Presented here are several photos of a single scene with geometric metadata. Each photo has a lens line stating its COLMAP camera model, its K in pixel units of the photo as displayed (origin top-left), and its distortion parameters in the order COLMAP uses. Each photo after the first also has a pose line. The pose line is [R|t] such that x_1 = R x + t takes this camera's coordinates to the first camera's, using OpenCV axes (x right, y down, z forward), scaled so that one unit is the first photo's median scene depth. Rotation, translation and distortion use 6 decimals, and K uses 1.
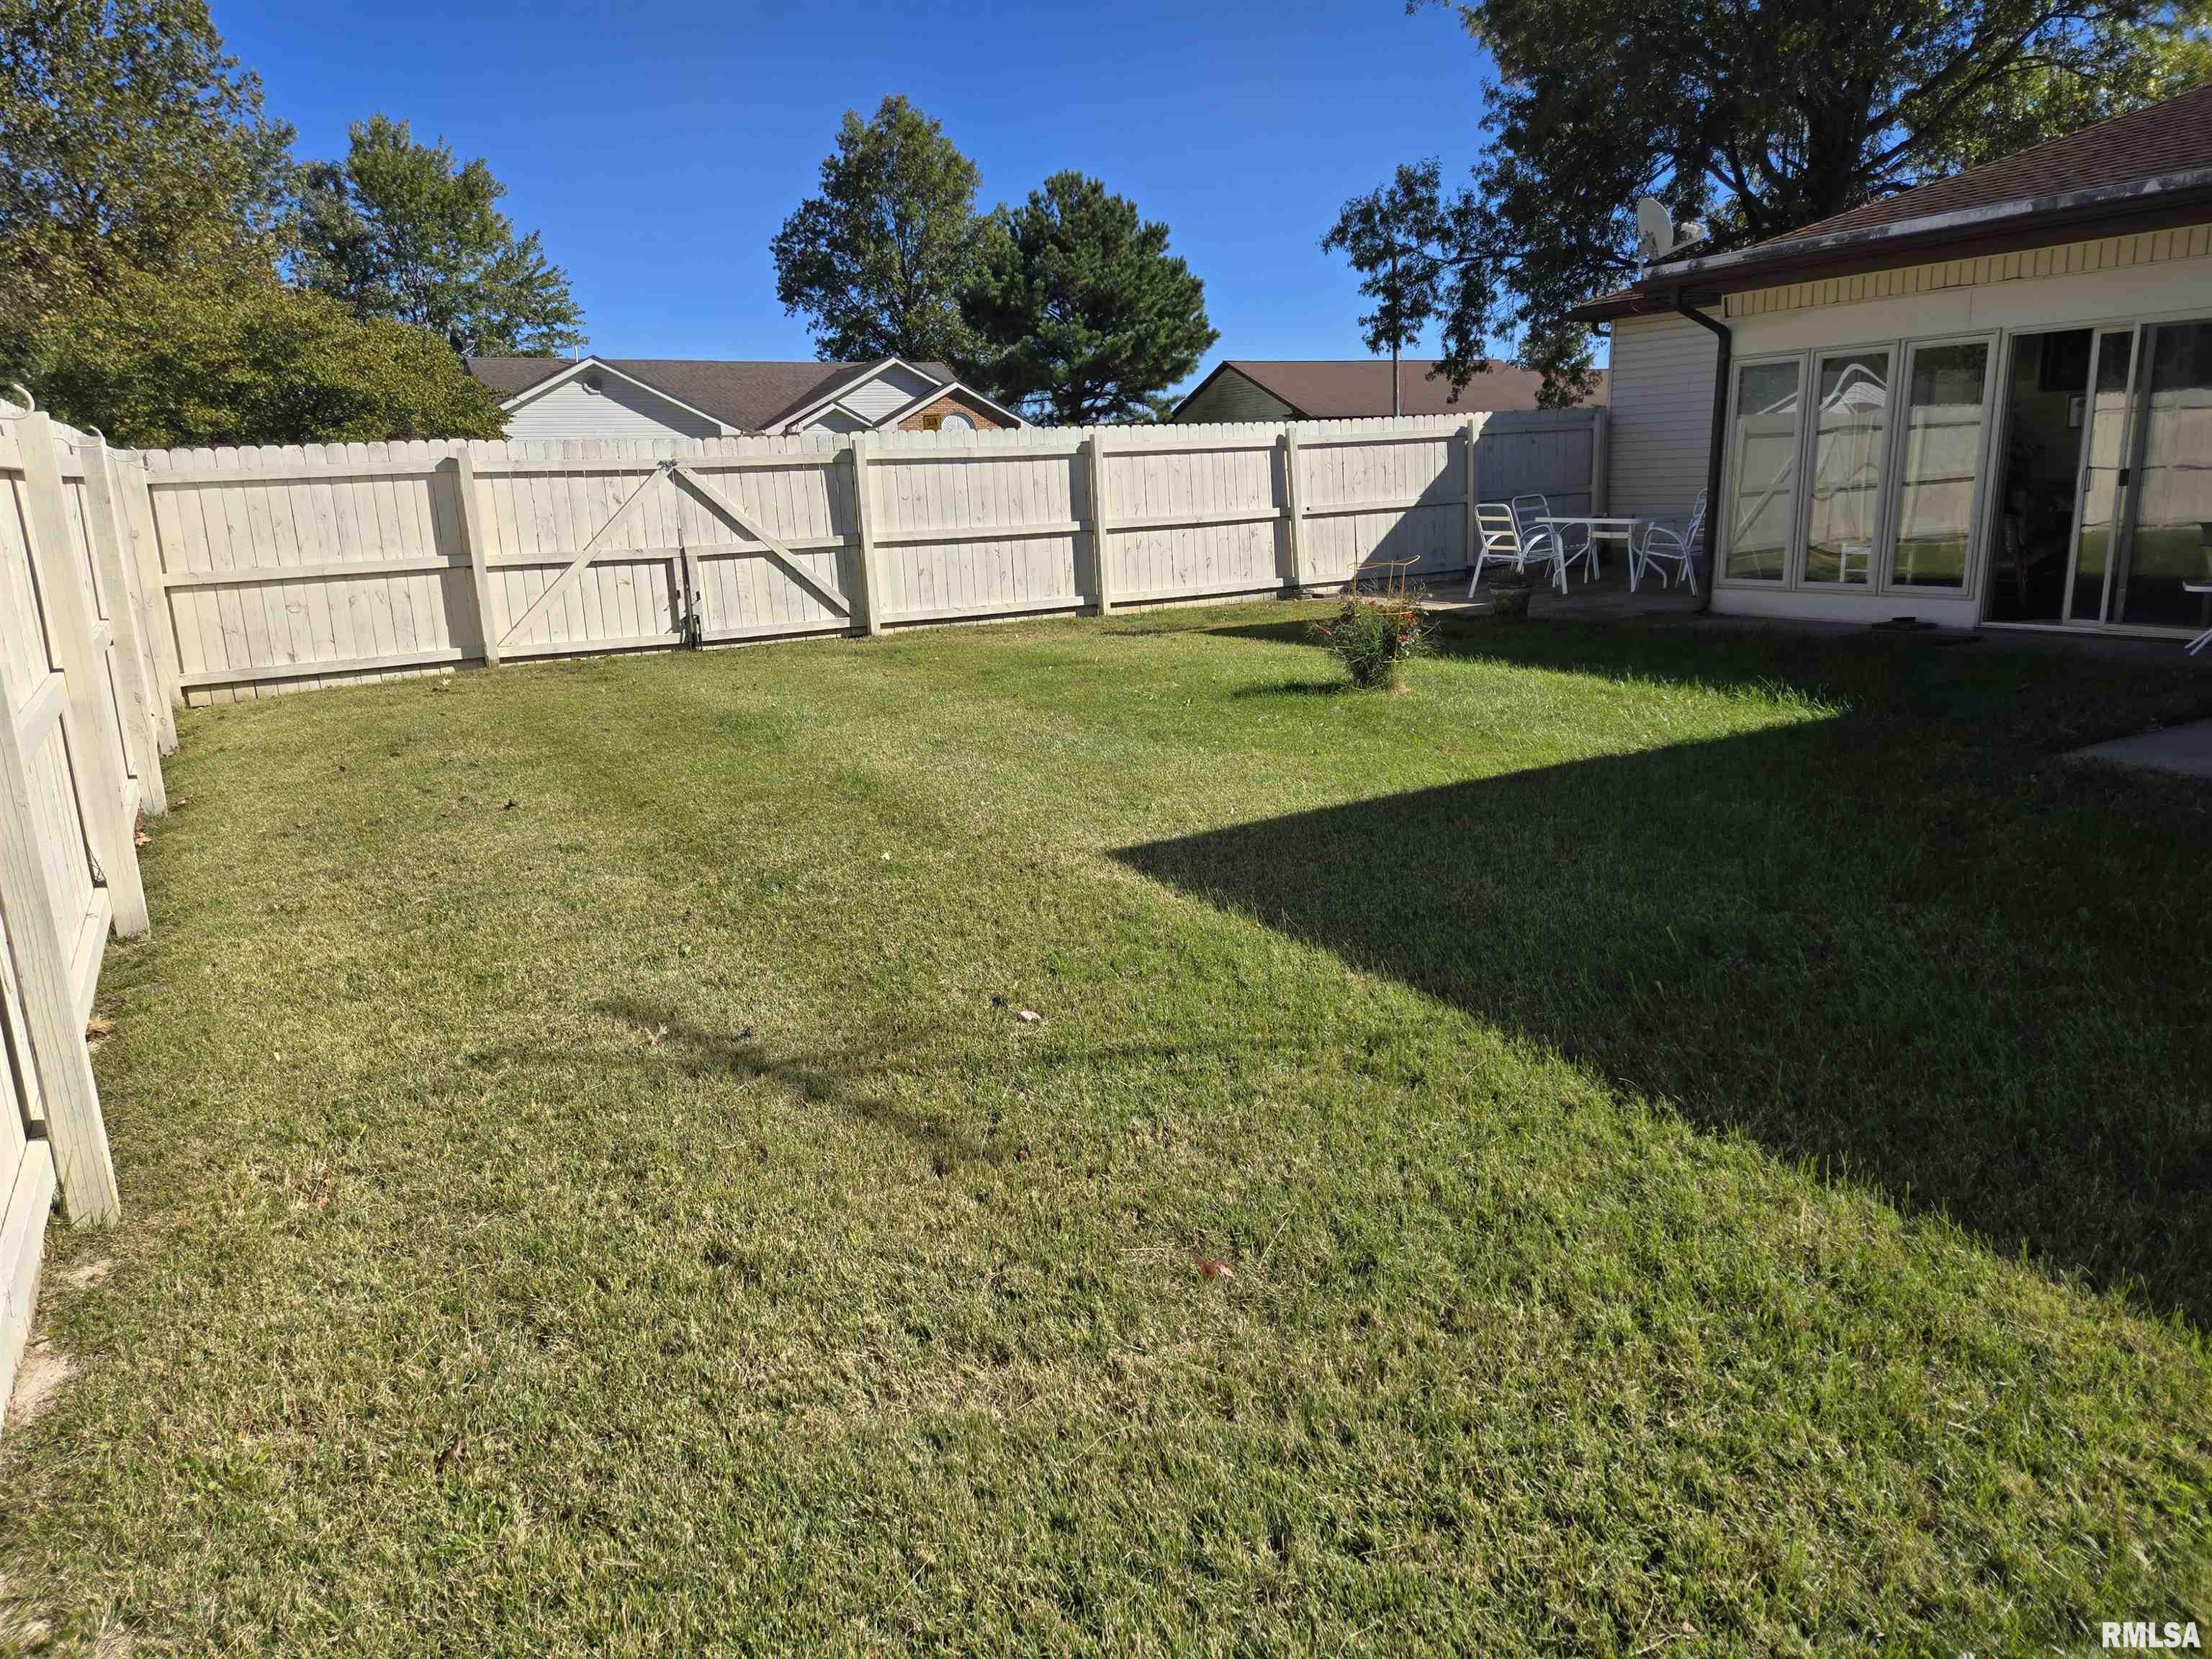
lens RADIAL K [[1485.7, 0, 1106.4], [0, 1485.7, 812.5], [0, 0, 1]] dist [0.080778, -0.077743]
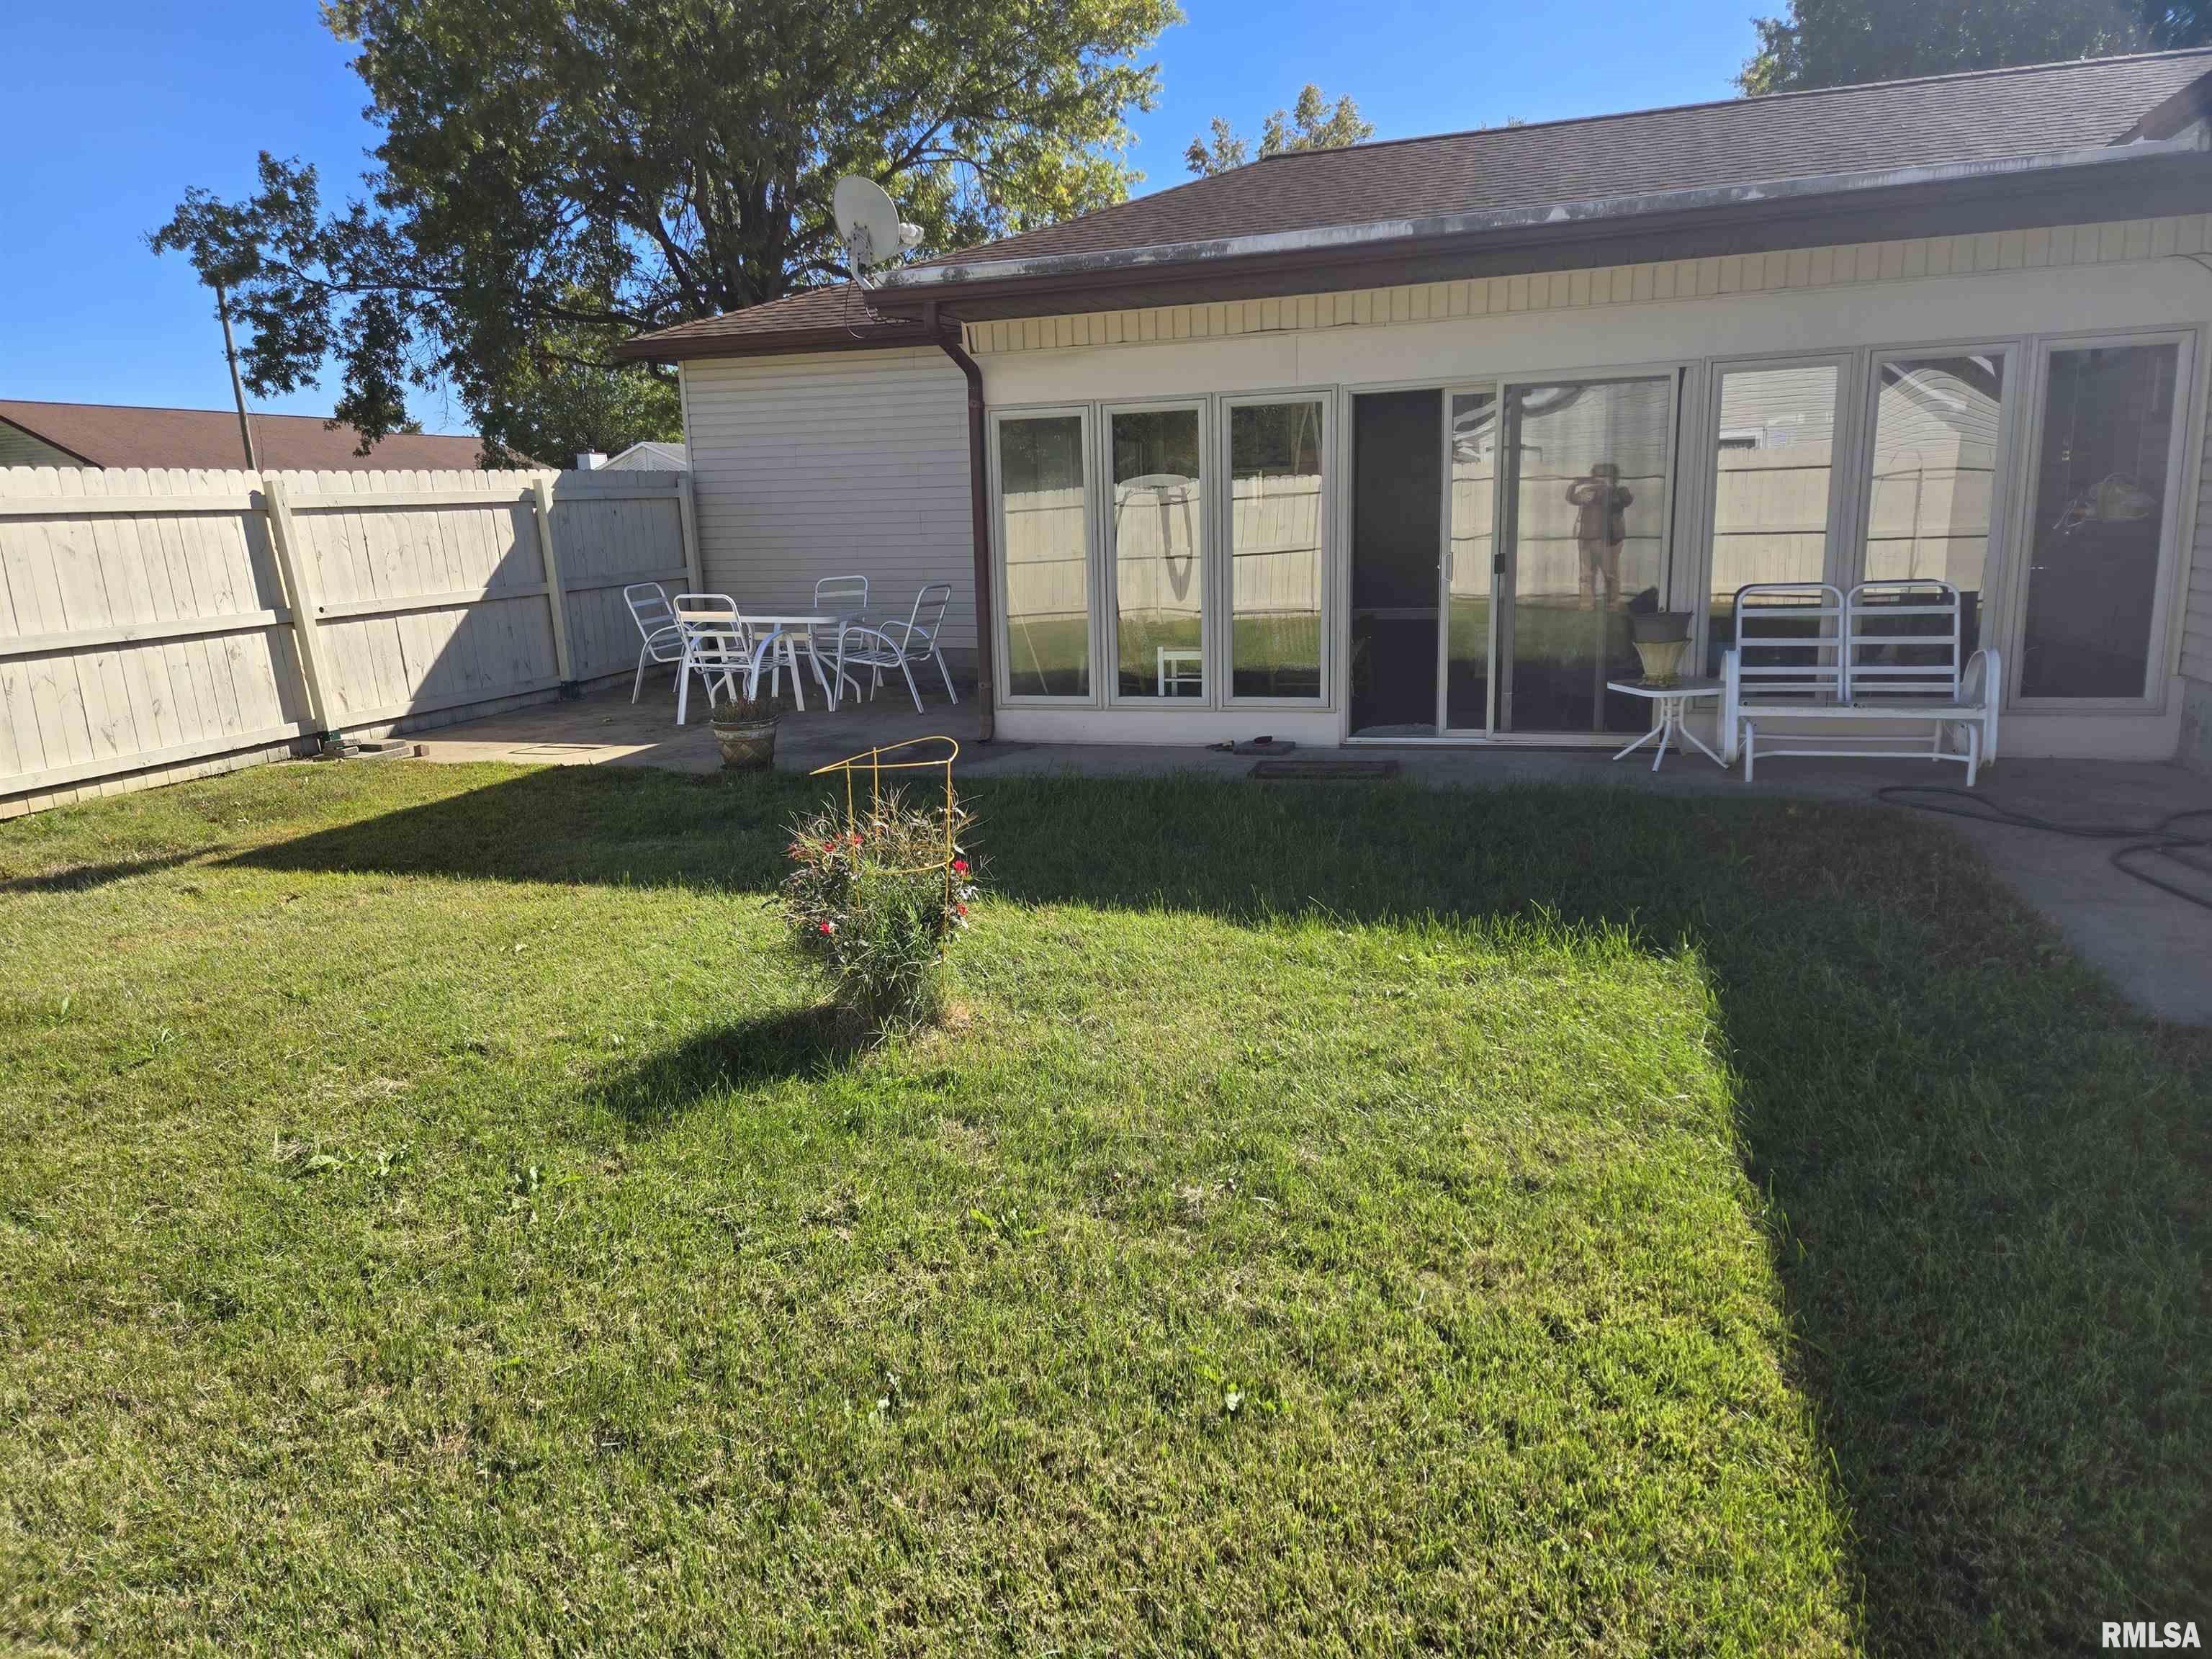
lens RADIAL K [[1485.7, 0, 1106.4], [0, 1485.7, 812.5], [0, 0, 1]] dist [0.080778, -0.077743]
pose [[0.754757, -0.118318, 0.645247, -0.034265], [0.148670, 0.988859, 0.007423, -0.074022], [-0.638936, 0.090326, 0.763938, 0.309666]]
